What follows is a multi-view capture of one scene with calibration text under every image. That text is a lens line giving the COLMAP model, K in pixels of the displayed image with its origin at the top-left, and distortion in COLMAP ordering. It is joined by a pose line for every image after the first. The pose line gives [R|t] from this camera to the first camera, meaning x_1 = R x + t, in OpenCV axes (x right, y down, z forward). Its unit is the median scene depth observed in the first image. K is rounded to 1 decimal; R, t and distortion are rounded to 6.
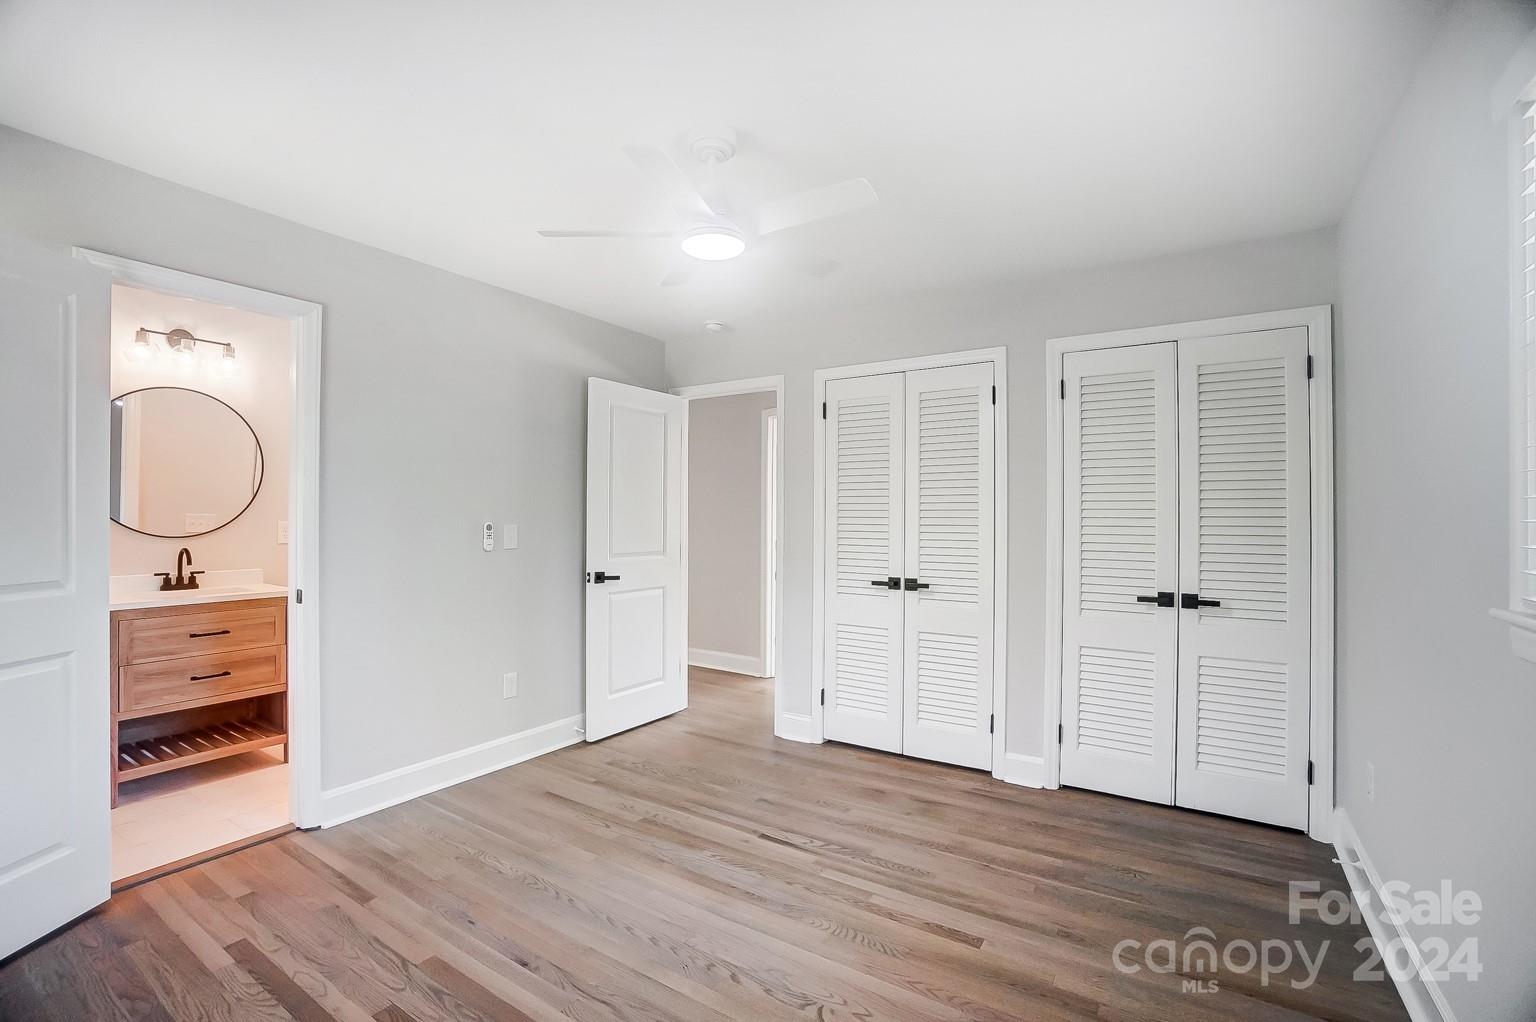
lens RADIAL K [[682.0, 0, 759.0], [0, 682.0, 510.3], [0, 0, 1]] dist [-0.065372, 0.025117]
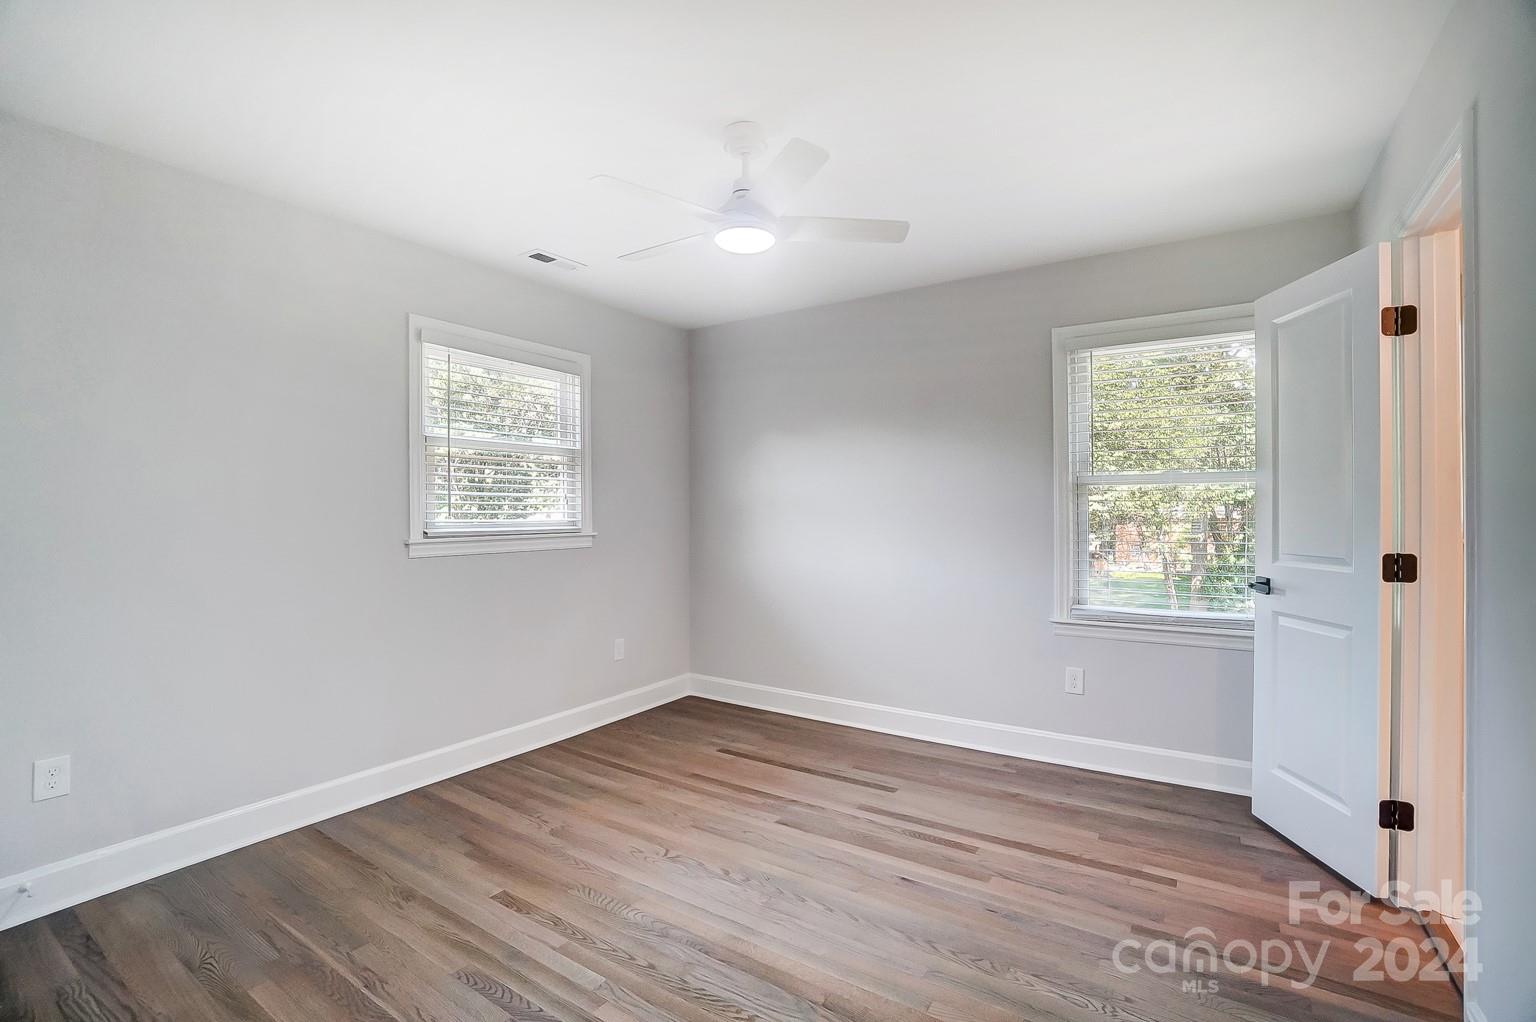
lens RADIAL K [[713.6, 0, 768.0], [0, 713.6, 511.0], [0, 0, 1]] dist [-0.062008, 0.029600]
pose [[-0.999992, -0.003484, 0.001758, -0.097142], [-0.003496, 0.999970, -0.006973, 0.033823], [-0.001733, -0.006979, -0.999974, 1.960690]]
